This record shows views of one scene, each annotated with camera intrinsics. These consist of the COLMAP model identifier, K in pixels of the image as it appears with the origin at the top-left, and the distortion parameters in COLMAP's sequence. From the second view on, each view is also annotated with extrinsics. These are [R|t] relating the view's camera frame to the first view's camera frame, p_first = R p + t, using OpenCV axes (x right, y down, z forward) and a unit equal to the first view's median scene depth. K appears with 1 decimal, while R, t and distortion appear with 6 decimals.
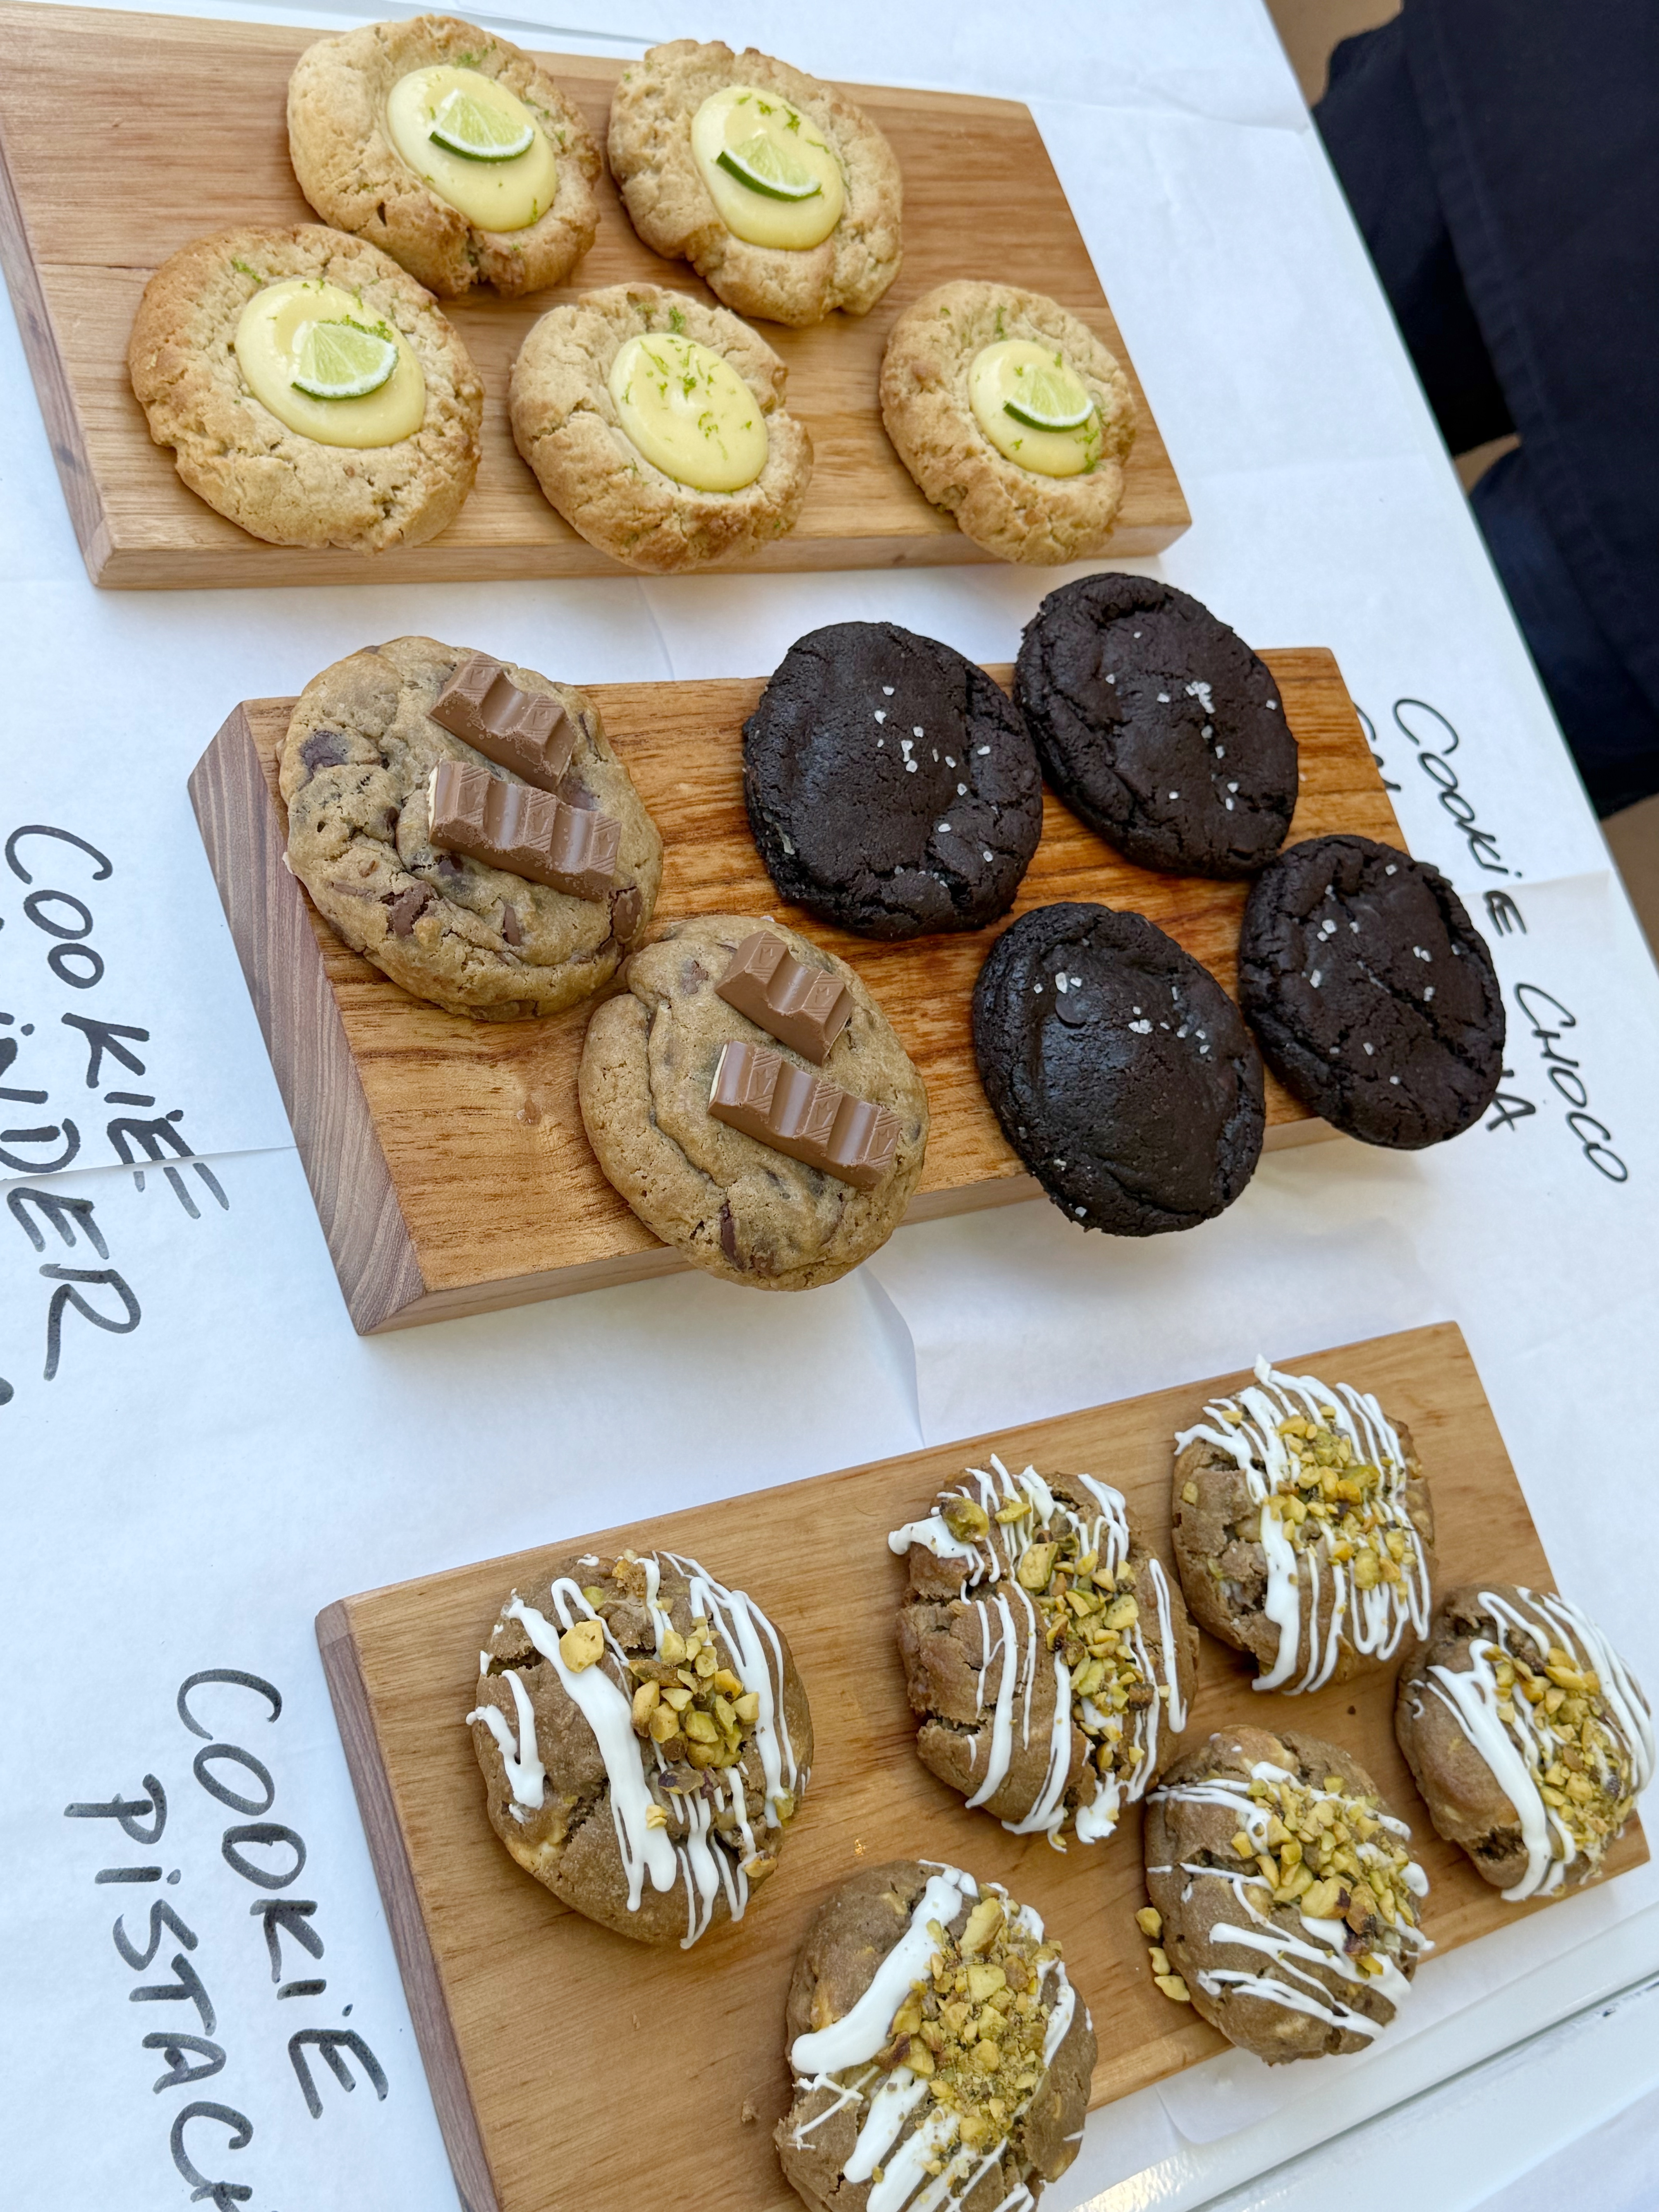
lens RADIAL K [[2434.0, 0, 829.5], [0, 2434.0, 1106.0], [0, 0, 1]] dist [0.177436, -0.413199]
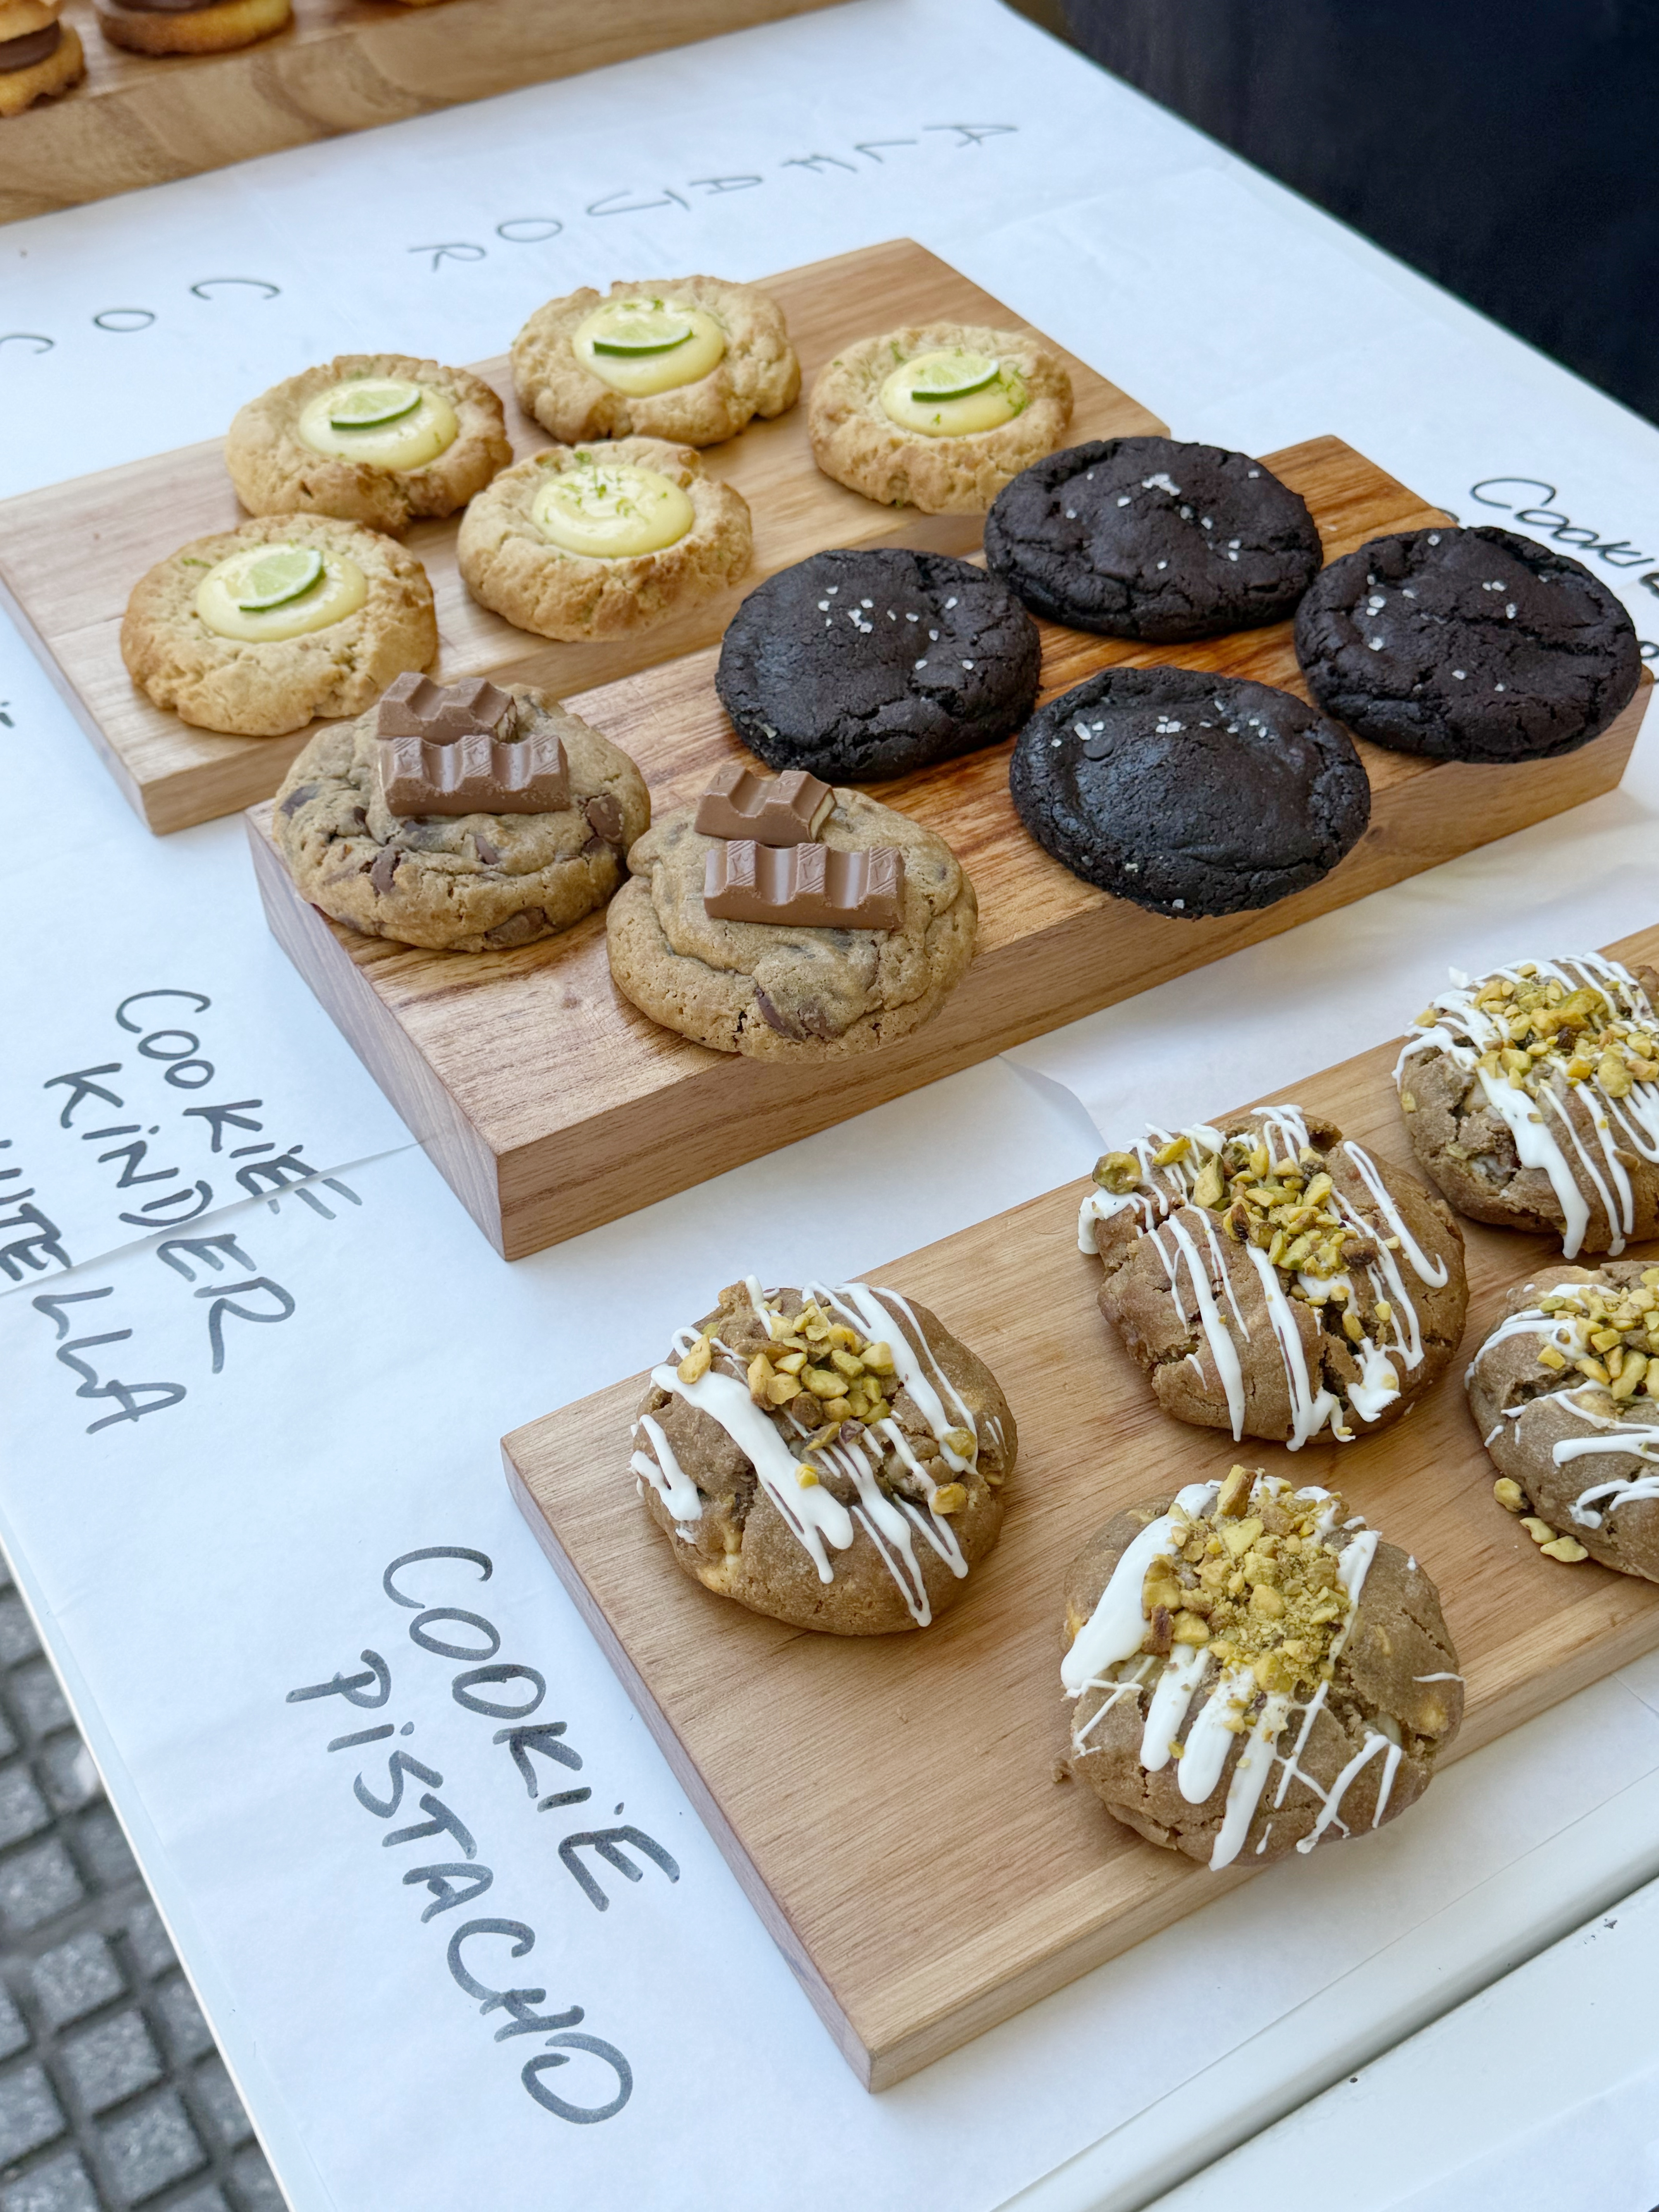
lens RADIAL K [[2381.5, 0, 899.0], [0, 2381.5, 1114.5], [0, 0, 1]] dist [0.146508, -0.231575]
pose [[0.854682, -0.459191, -0.242202, 0.222458], [0.369066, 0.865530, -0.338598, 0.441268], [0.365114, 0.200005, 0.909225, 0.127347]]
